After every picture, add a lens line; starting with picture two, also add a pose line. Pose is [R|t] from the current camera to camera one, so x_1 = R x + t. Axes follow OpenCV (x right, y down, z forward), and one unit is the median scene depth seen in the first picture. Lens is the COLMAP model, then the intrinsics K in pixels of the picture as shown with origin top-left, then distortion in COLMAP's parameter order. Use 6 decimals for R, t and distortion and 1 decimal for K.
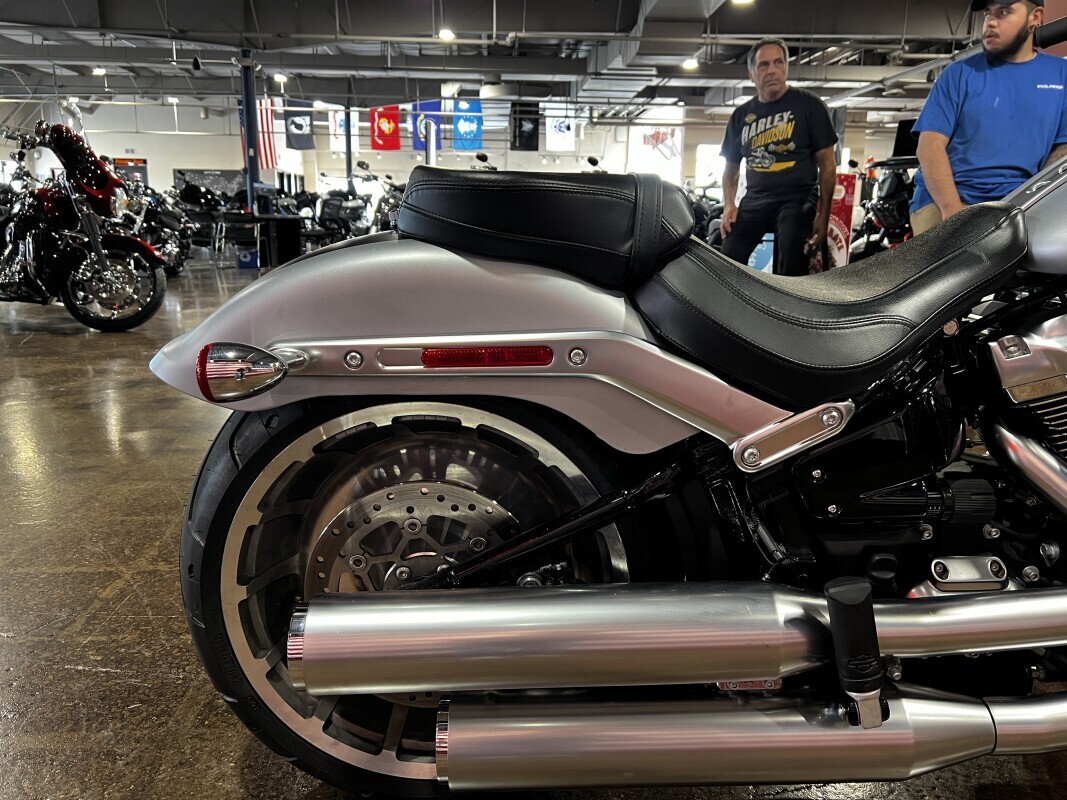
lens RADIAL K [[807.9, 0, 533.6], [0, 807.9, 390.8], [0, 0, 1]] dist [0.043123, -0.053561]
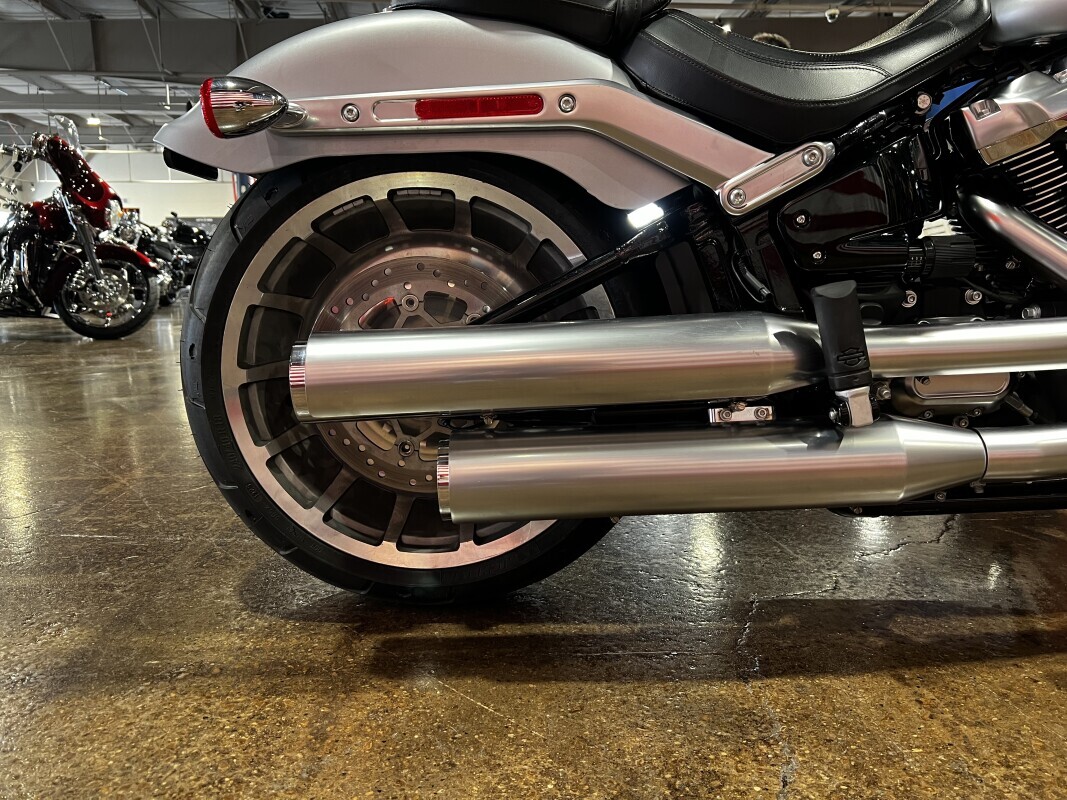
lens RADIAL K [[807.9, 0, 531.2], [0, 807.9, 394.0], [0, 0, 1]] dist [0.043123, -0.053561]
pose [[0.999752, -0.020648, 0.008284, -0.006123], [0.021130, 0.997787, -0.063047, 0.308136], [-0.006964, 0.063206, 0.997976, -0.012119]]
